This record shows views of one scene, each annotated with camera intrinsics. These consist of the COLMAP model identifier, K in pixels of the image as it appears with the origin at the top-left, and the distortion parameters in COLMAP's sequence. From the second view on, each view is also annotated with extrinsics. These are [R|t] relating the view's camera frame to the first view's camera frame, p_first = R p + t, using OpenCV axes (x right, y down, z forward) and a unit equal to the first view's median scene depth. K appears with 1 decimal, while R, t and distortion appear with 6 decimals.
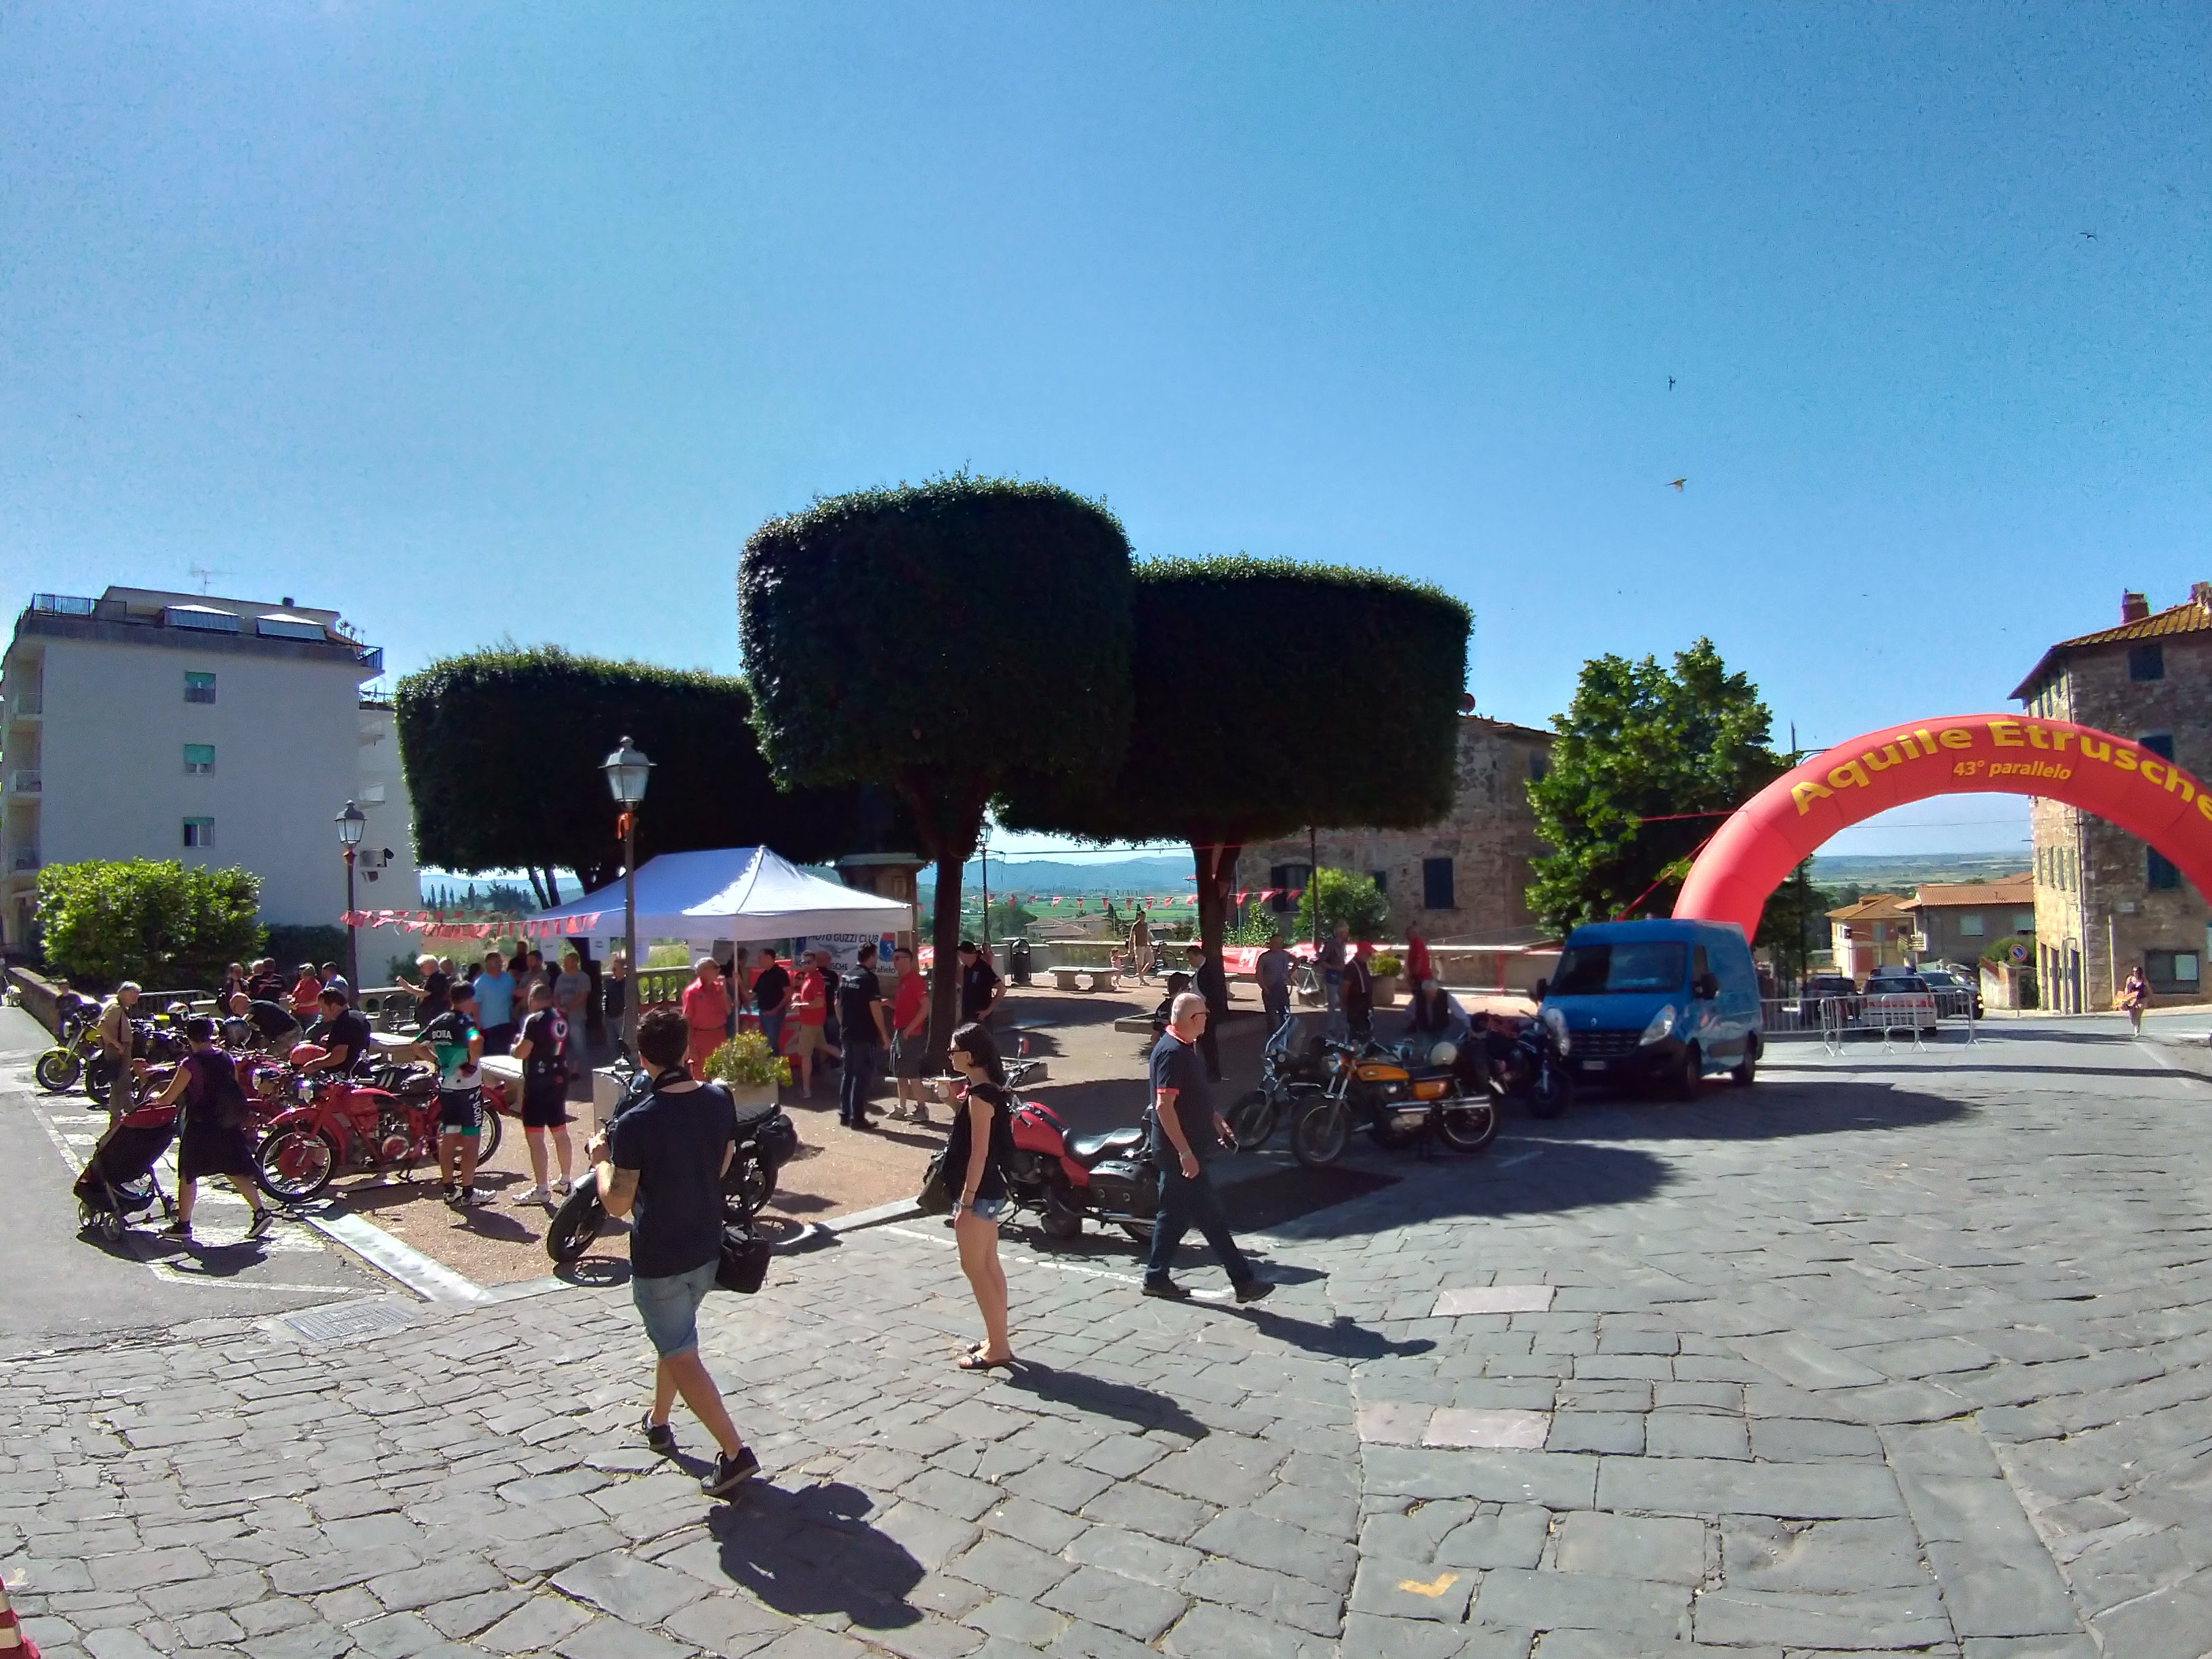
lens RADIAL K [[1168.5, 0, 1099.8], [0, 1168.5, 828.4], [0, 0, 1]] dist [-0.073864, -0.010152]
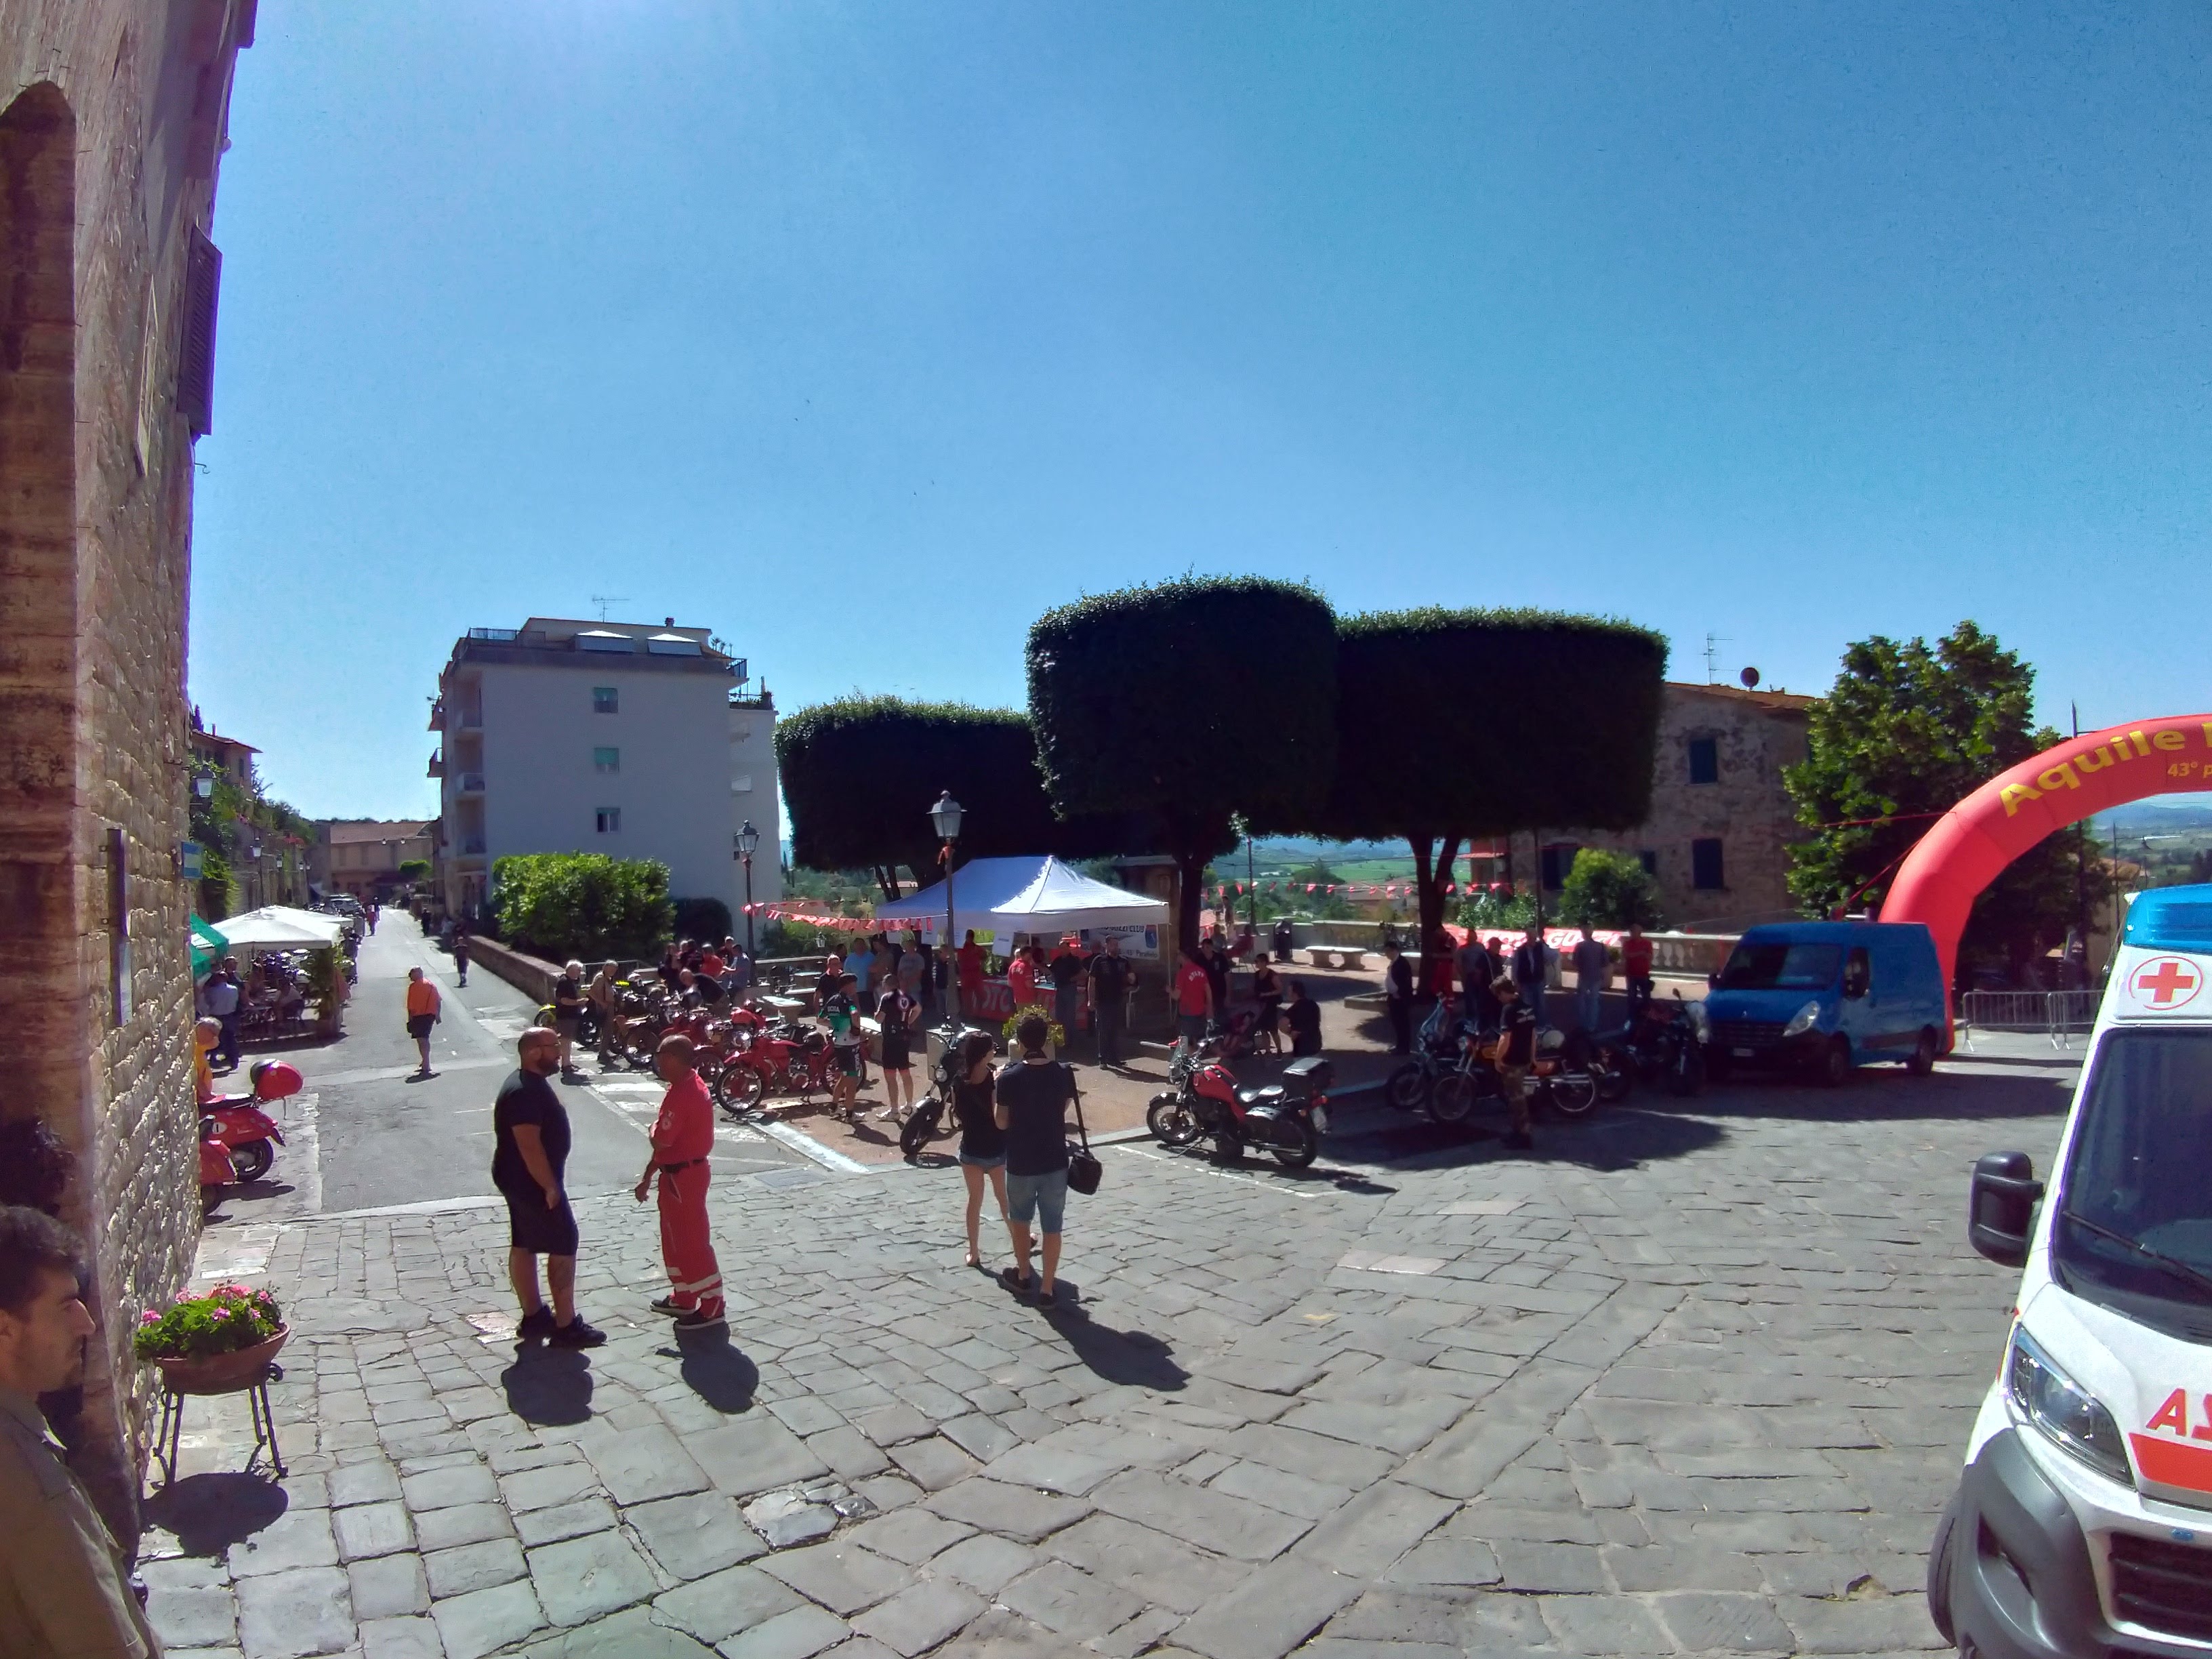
lens RADIAL K [[1168.5, 0, 1101.0], [0, 1168.5, 816.4], [0, 0, 1]] dist [-0.073864, -0.010152]
pose [[0.965336, -0.010726, -0.260789, 0.098322], [0.016818, 0.999635, 0.021141, -0.055456], [0.260468, -0.024794, 0.965164, -0.222125]]
